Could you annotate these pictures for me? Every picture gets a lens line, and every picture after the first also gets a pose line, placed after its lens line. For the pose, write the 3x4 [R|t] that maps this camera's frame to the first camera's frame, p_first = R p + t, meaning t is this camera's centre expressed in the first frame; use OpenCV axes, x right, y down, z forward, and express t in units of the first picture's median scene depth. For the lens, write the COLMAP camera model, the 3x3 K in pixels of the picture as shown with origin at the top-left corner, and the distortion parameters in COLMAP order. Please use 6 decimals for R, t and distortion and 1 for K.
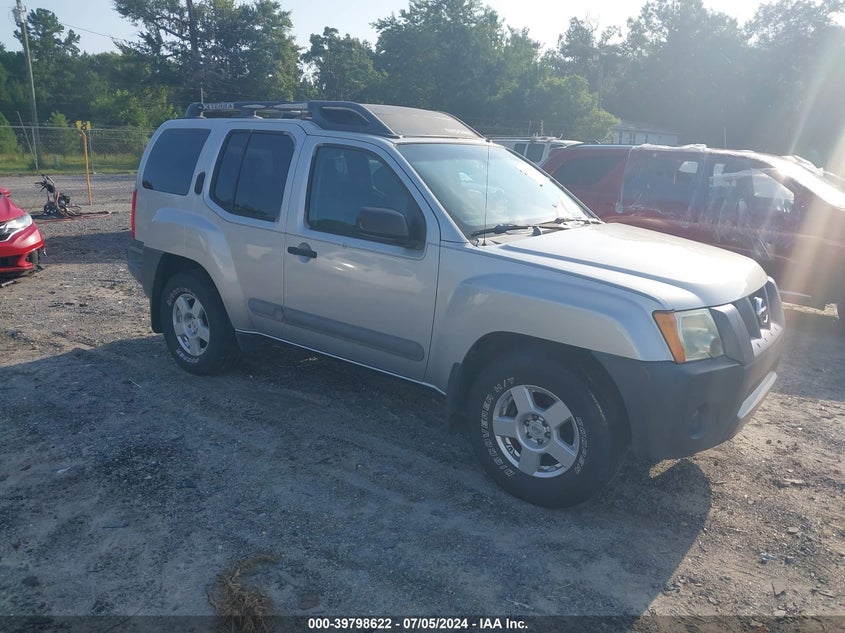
lens RADIAL K [[691.7, 0, 424.2], [0, 691.7, 322.2], [0, 0, 1]] dist [-0.002849, -0.014646]
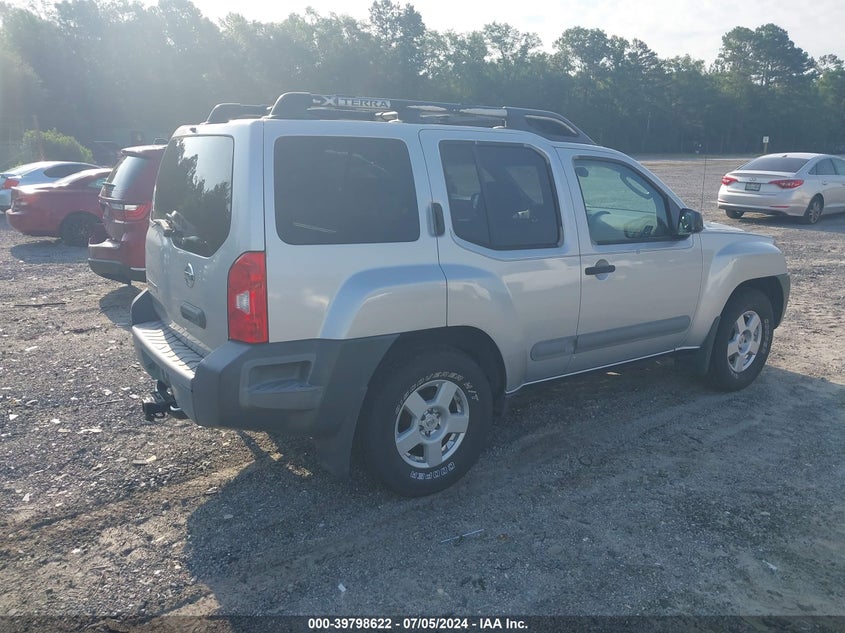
lens RADIAL K [[691.7, 0, 422.4], [0, 691.7, 316.5], [0, 0, 1]] dist [-0.002849, -0.014646]
pose [[0.271520, -0.244657, 0.930817, -1.125998], [0.236871, 0.954388, 0.181757, -0.266385], [-0.932828, 0.171133, 0.317088, 0.914777]]
